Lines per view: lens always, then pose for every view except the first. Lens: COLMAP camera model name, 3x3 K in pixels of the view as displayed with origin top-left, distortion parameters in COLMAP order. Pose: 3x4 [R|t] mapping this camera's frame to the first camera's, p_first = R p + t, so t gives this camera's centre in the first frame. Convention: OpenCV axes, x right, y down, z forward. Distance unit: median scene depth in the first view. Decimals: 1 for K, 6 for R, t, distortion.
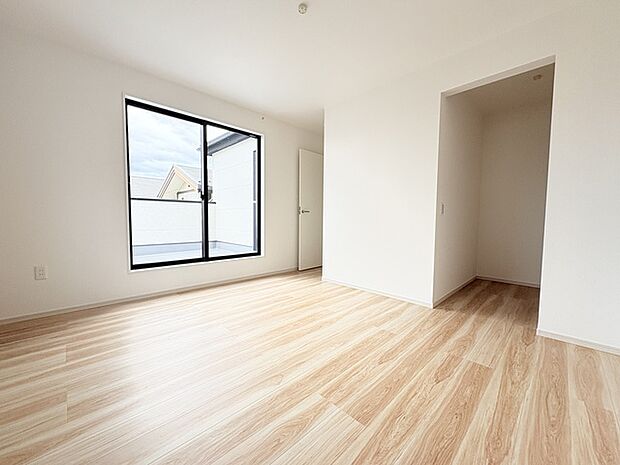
lens RADIAL K [[246.9, 0, 310.0], [0, 246.9, 232.5], [0, 0, 1]] dist [-0.002434, 0.000053]
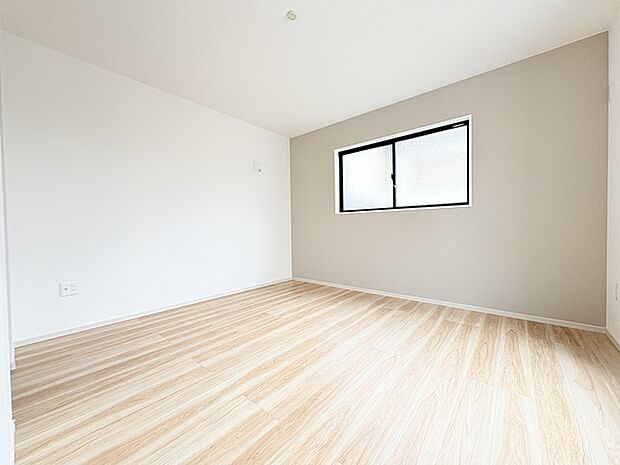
lens RADIAL K [[246.9, 0, 310.0], [0, 246.9, 232.5], [0, 0, 1]] dist [-0.002434, 0.000053]
pose [[-0.994975, 0.007544, -0.099838, 0.005823], [0.000068, 0.997208, 0.074679, -0.122623], [0.100123, 0.074297, -0.992197, 2.172153]]
